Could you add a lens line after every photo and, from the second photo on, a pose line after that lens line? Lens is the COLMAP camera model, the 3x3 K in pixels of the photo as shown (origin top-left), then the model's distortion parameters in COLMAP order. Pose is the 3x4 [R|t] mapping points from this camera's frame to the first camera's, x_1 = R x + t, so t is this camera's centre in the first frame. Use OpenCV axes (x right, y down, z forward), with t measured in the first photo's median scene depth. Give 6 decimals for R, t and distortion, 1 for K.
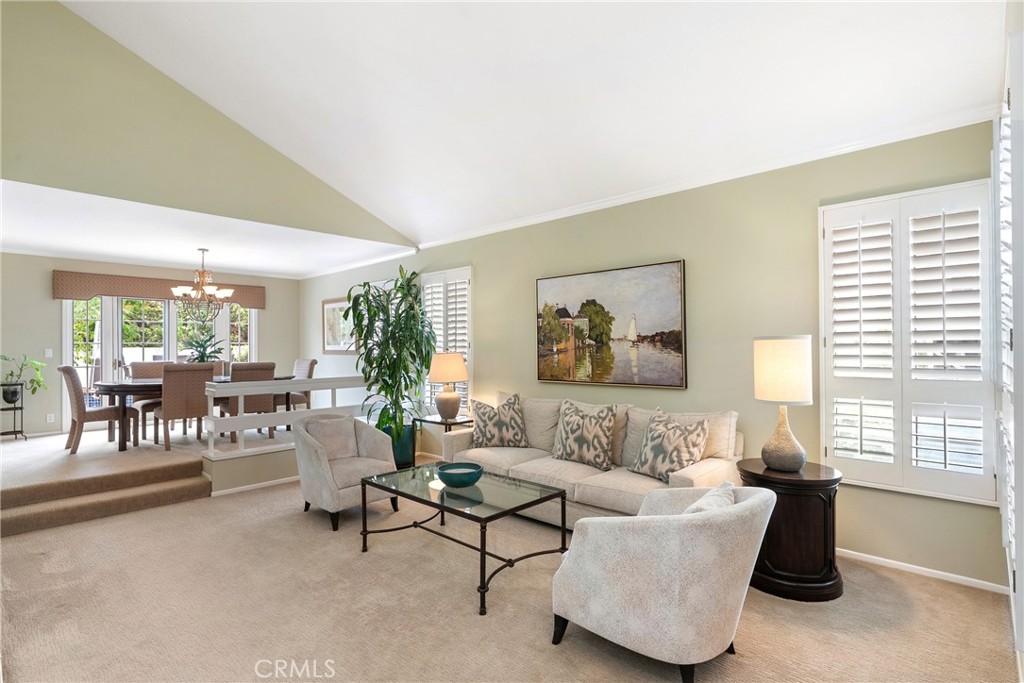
lens RADIAL K [[503.6, 0, 505.3], [0, 503.6, 342.6], [0, 0, 1]] dist [0.004722, 0.002262]
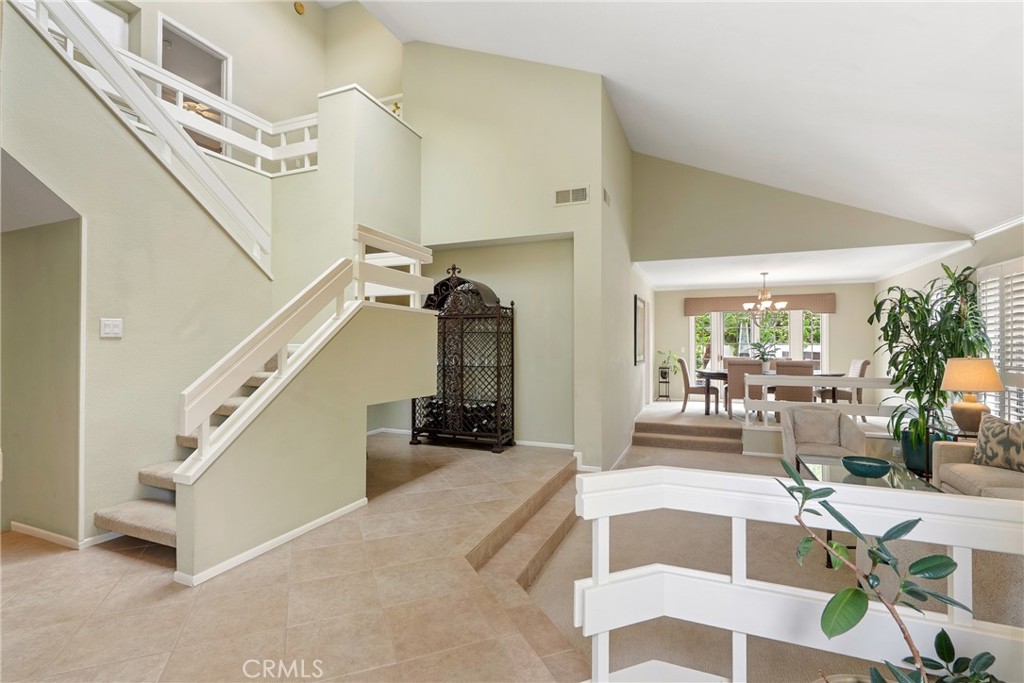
lens RADIAL K [[468.8, 0, 510.8], [0, 468.8, 339.8], [0, 0, 1]] dist [0.000798, 0.000284]
pose [[0.374372, -0.001227, -0.927278, 0.389677], [0.004820, 0.999988, 0.000623, -0.020373], [0.927266, -0.004703, 0.374374, -0.095499]]
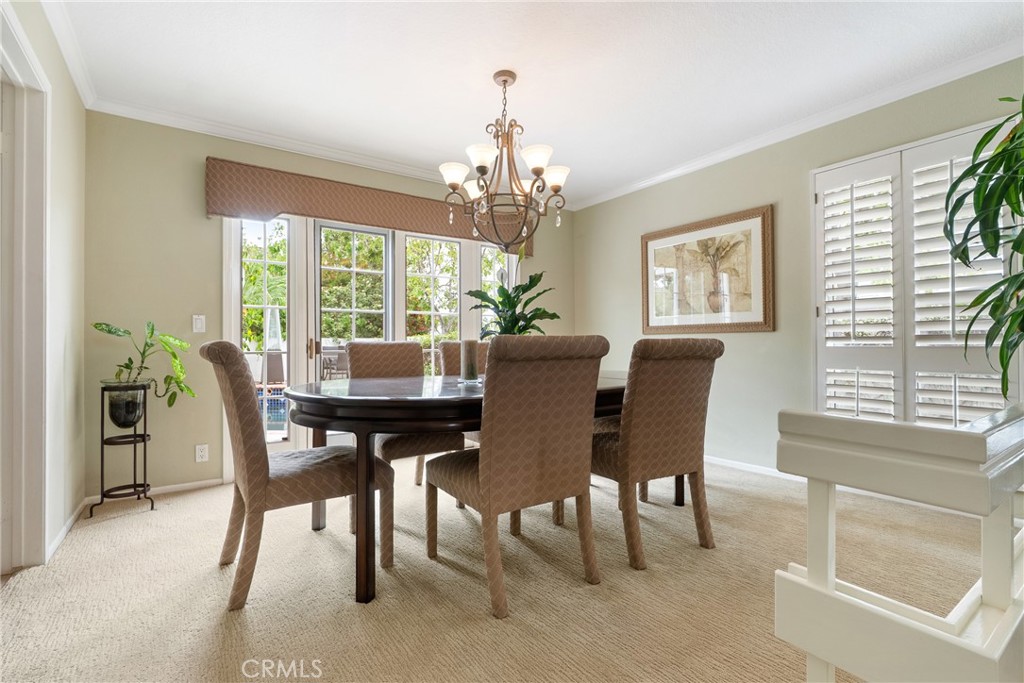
lens RADIAL K [[468.8, 0, 510.5], [0, 468.8, 340.6], [0, 0, 1]] dist [0.000798, 0.000284]
pose [[0.981374, 0.000110, -0.192109, -0.707547], [0.000215, 0.999999, 0.001673, 0.051052], [0.192109, -0.001683, 0.981372, 0.837527]]
